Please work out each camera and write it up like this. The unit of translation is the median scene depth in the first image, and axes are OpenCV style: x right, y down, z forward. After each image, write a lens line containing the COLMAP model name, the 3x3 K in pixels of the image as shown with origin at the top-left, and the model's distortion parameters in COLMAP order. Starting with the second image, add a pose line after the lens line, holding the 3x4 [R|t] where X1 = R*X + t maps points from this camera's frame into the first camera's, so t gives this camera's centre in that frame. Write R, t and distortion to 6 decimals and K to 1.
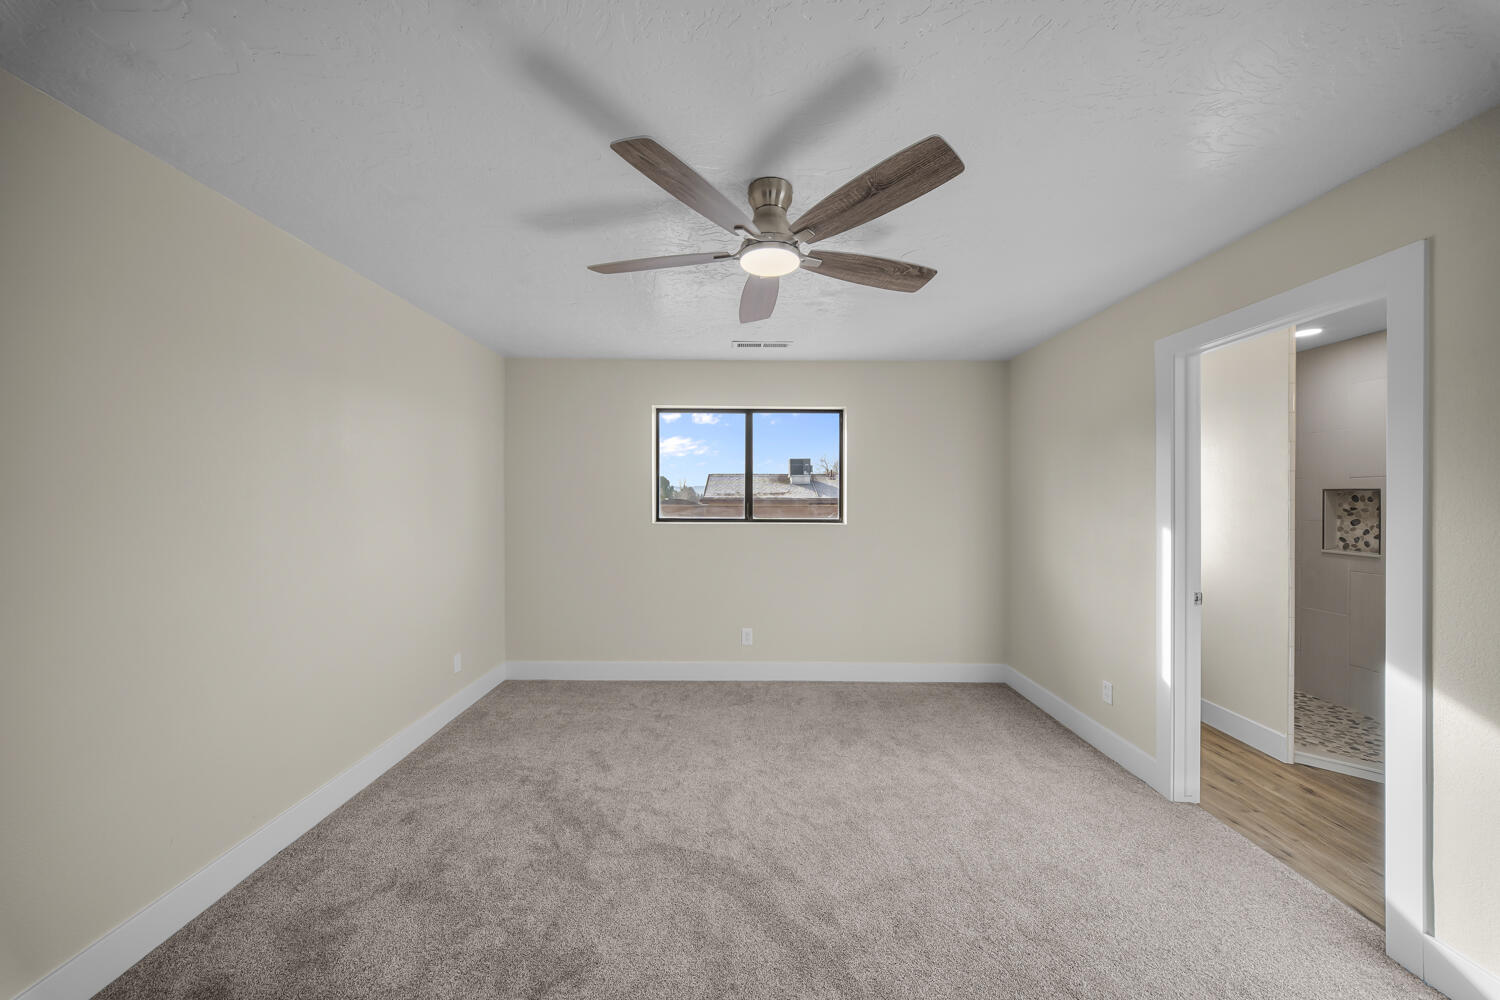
lens RADIAL K [[523.1, 0, 749.9], [0, 523.1, 498.7], [0, 0, 1]] dist [-0.002060, 0.000047]
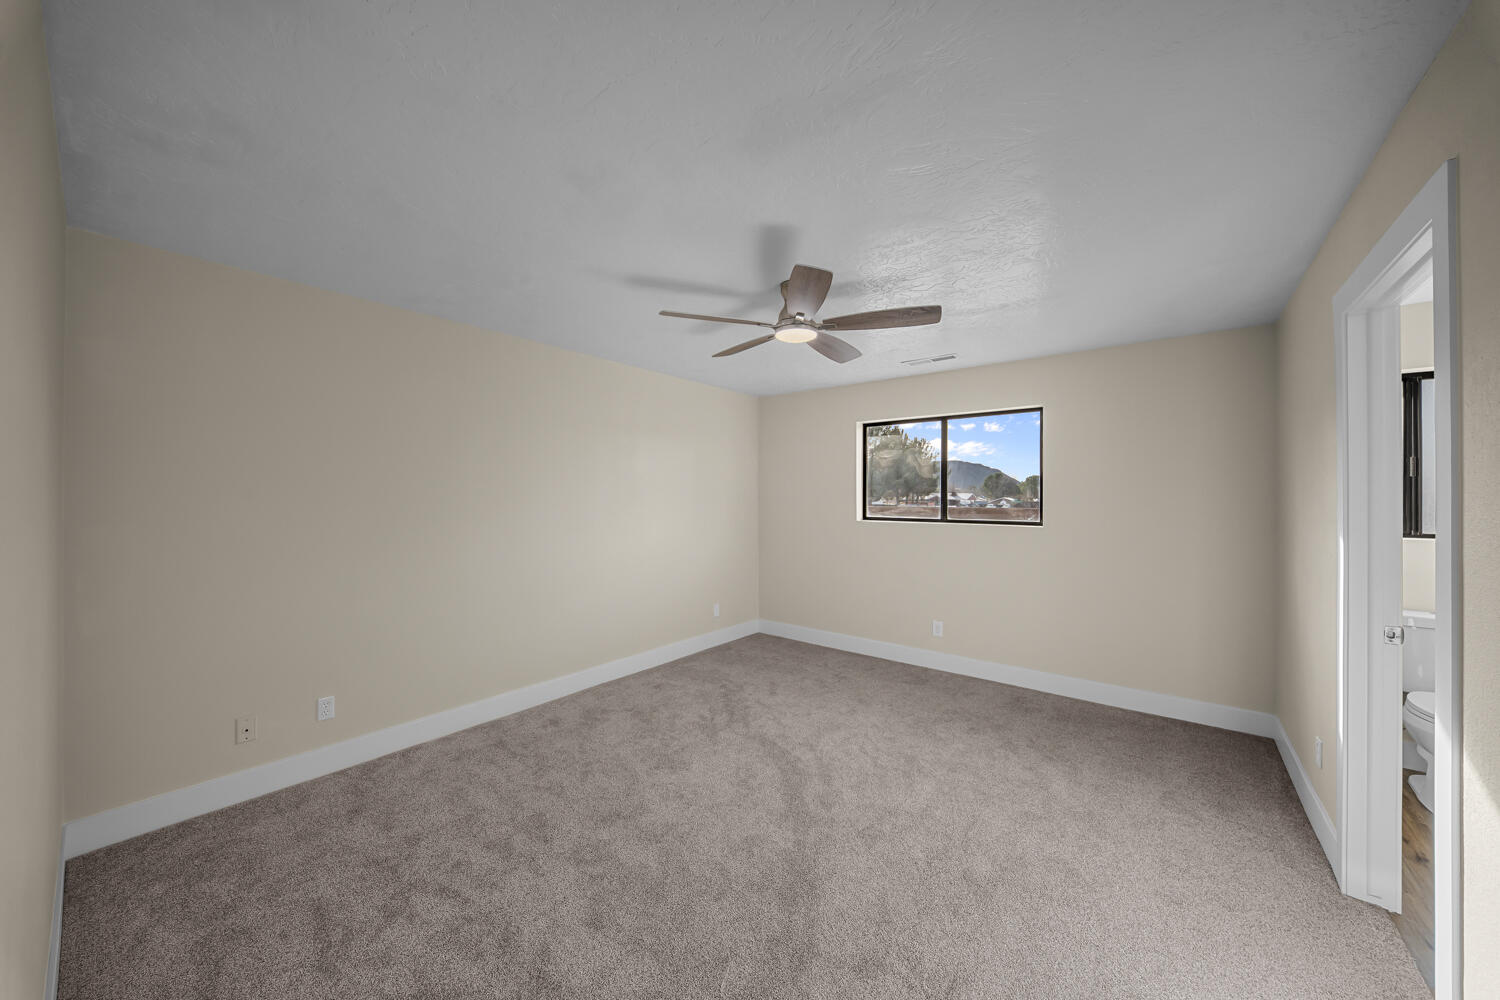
lens RADIAL K [[523.1, 0, 748.0], [0, 523.1, 497.7], [0, 0, 1]] dist [-0.002060, 0.000047]
pose [[0.781893, -0.001285, -0.623412, 0.453332], [-0.003127, 0.999977, -0.005983, 0.002567], [0.623405, 0.006627, 0.781871, -0.110085]]
